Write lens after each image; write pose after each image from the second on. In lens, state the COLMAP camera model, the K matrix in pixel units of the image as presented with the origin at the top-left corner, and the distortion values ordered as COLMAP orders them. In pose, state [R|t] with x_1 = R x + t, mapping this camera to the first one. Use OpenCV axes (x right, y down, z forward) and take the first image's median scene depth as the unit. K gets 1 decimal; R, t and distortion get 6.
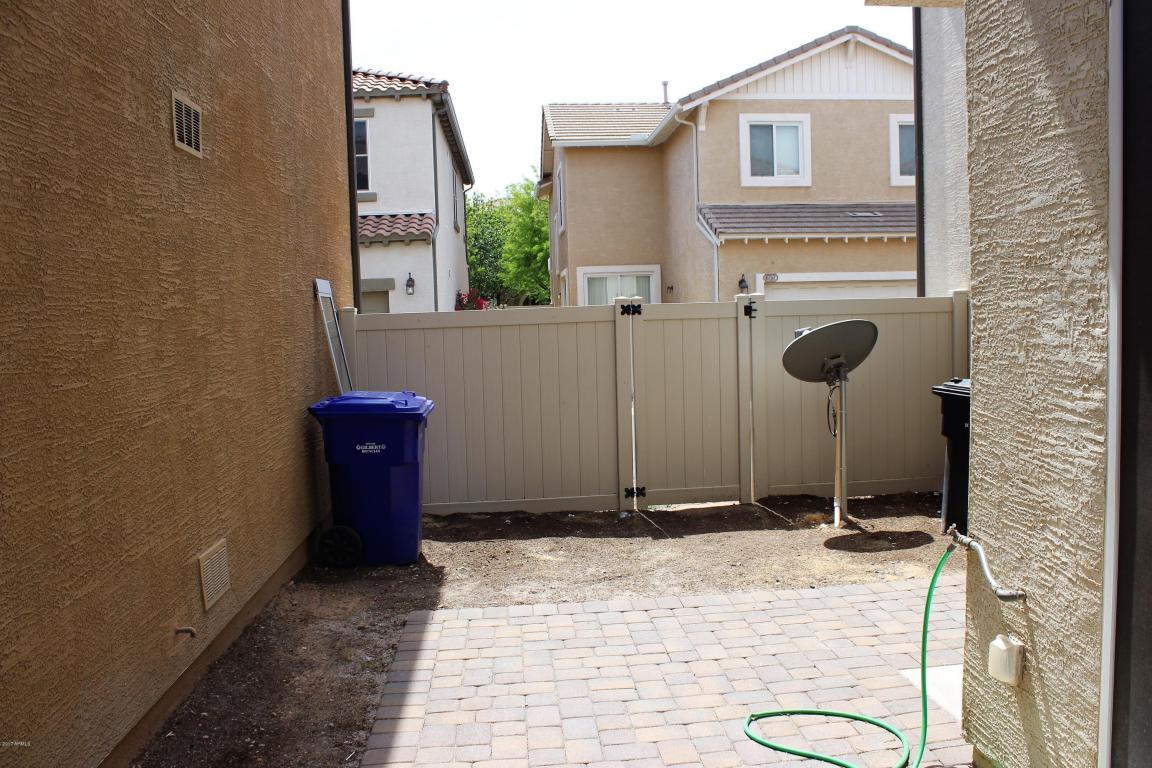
lens RADIAL K [[965.8, 0, 577.4], [0, 965.8, 383.9], [0, 0, 1]] dist [-0.120627, 0.069626]
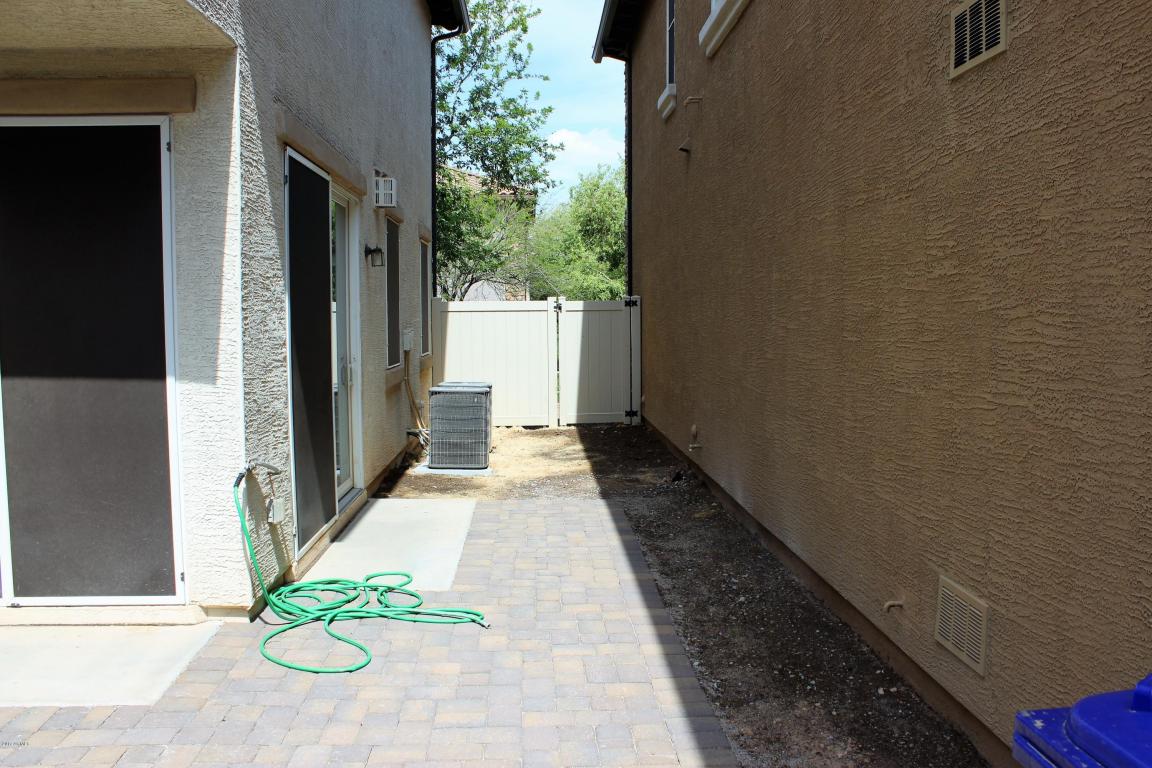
lens RADIAL K [[965.8, 0, 576.1], [0, 965.8, 383.5], [0, 0, 1]] dist [-0.120627, 0.069626]
pose [[-0.998566, 0.035358, 0.040207, -0.143767], [0.040884, 0.988415, 0.146167, -0.142239], [-0.034573, 0.147601, -0.988442, 2.166380]]
